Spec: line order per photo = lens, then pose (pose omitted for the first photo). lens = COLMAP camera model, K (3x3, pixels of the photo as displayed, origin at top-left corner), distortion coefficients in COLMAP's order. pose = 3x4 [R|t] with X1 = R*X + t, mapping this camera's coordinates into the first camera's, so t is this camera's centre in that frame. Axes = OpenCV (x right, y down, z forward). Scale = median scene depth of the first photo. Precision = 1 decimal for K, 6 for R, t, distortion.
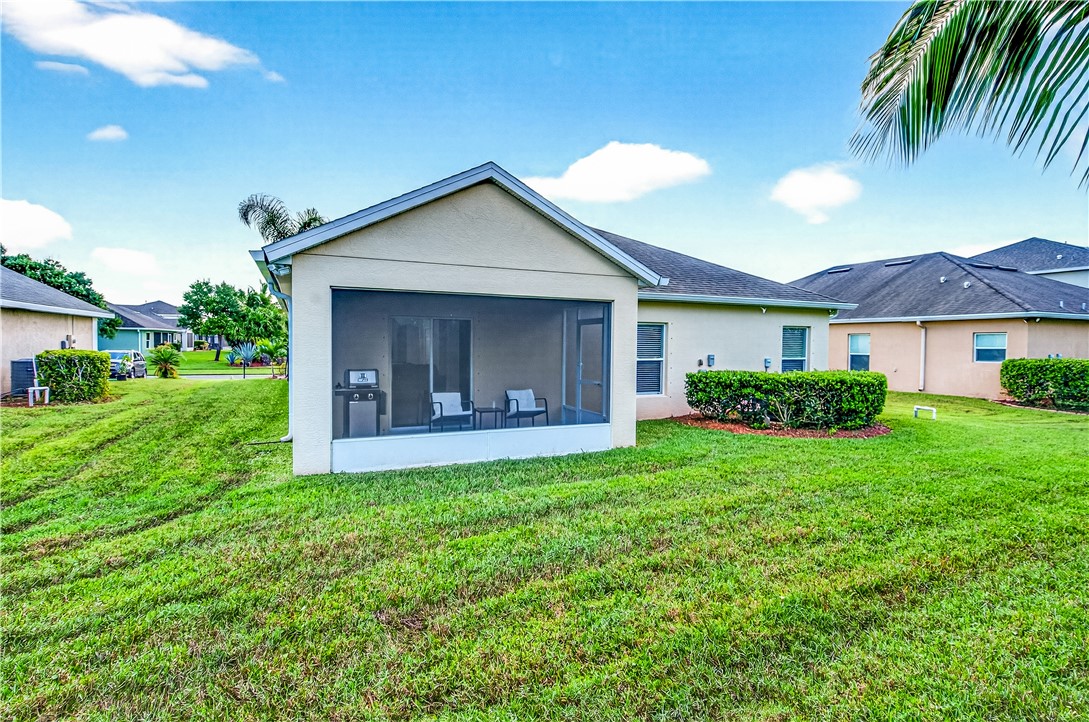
lens RADIAL K [[511.9, 0, 544.5], [0, 511.9, 361.0], [0, 0, 1]] dist [0.002919, -0.000348]
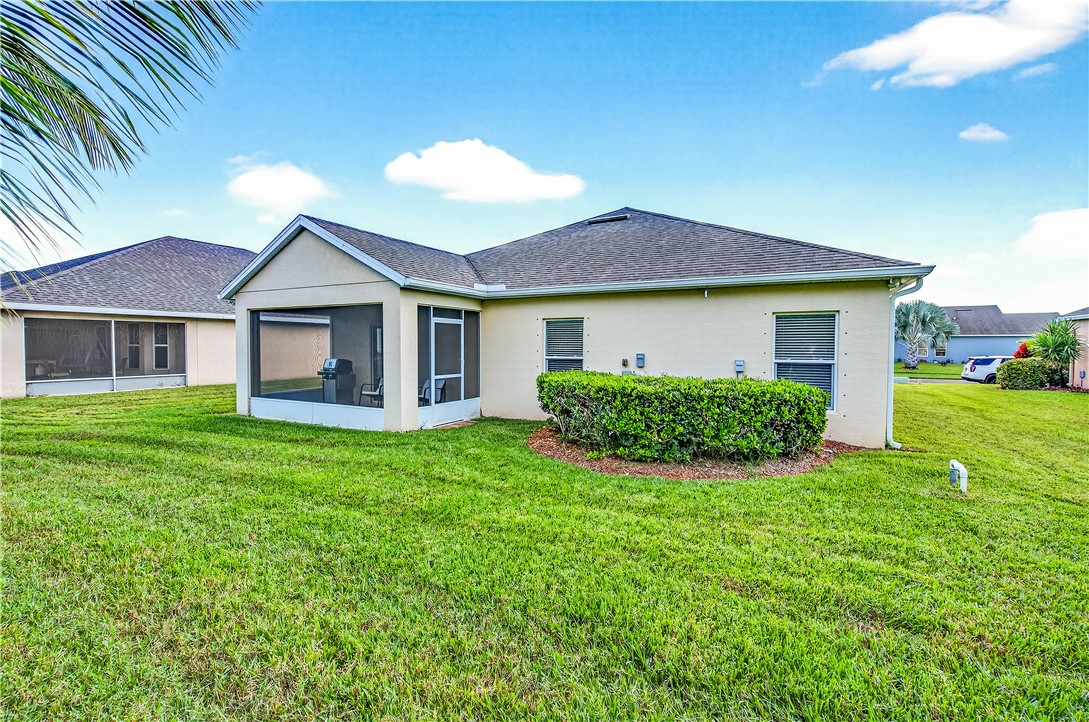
lens RADIAL K [[511.9, 0, 544.5], [0, 511.9, 361.0], [0, 0, 1]] dist [0.002919, -0.000348]
pose [[0.631346, 0.023160, -0.775156, 1.062995], [-0.023629, 0.999664, 0.010623, -0.006865], [0.775142, 0.011609, 0.631681, 0.458195]]
